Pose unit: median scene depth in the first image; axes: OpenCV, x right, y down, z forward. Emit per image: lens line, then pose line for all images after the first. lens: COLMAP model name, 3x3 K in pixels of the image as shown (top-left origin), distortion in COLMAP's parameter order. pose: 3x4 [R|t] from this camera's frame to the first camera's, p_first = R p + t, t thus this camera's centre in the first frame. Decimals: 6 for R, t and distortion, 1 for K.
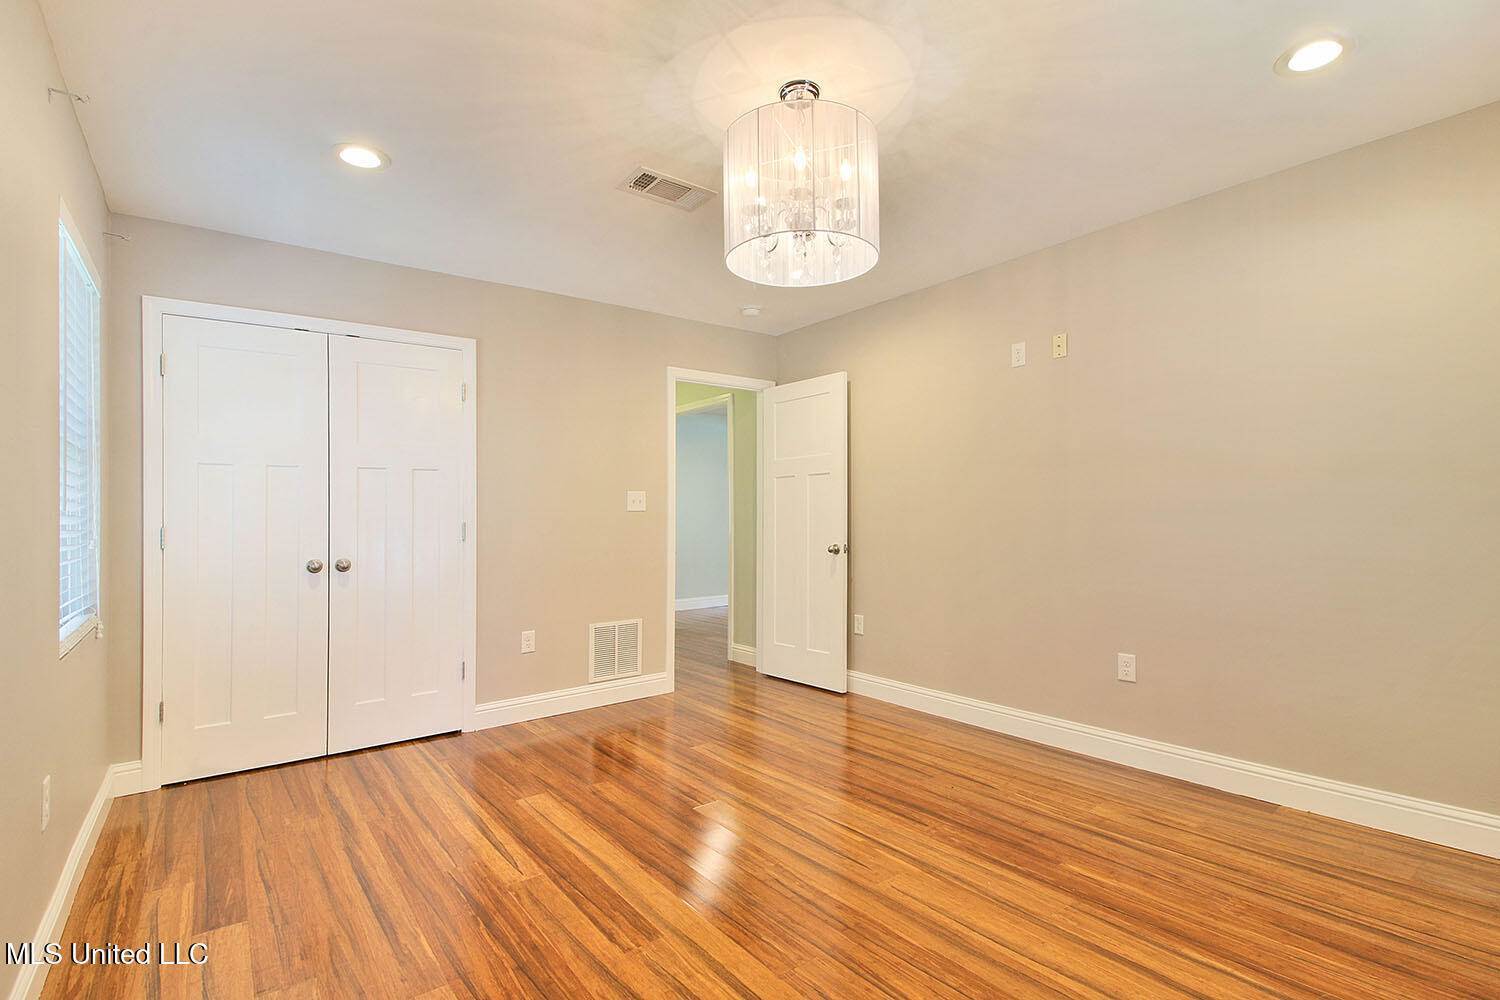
lens RADIAL K [[697.0, 0, 759.8], [0, 697.0, 501.0], [0, 0, 1]] dist [0.003160, -0.017115]
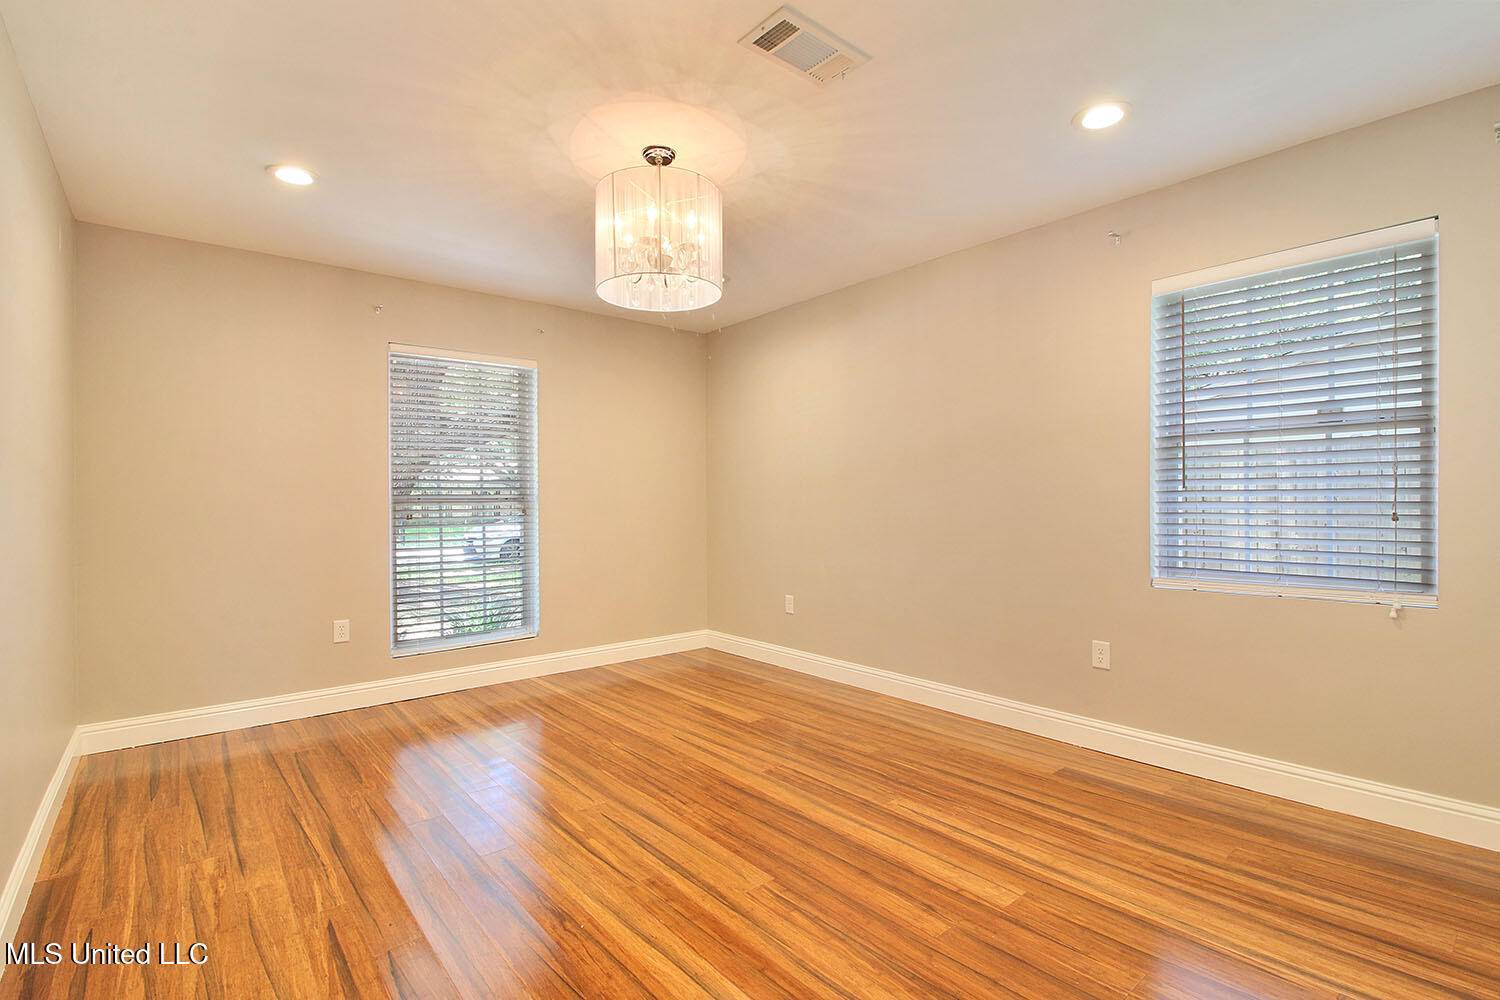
lens RADIAL K [[697.0, 0, 759.8], [0, 697.0, 501.0], [0, 0, 1]] dist [0.003160, -0.017115]
pose [[-0.998970, 0.021107, -0.040176, -0.064613], [0.022336, 0.999289, -0.030375, 0.049040], [0.039507, -0.031241, -0.998731, 2.060239]]
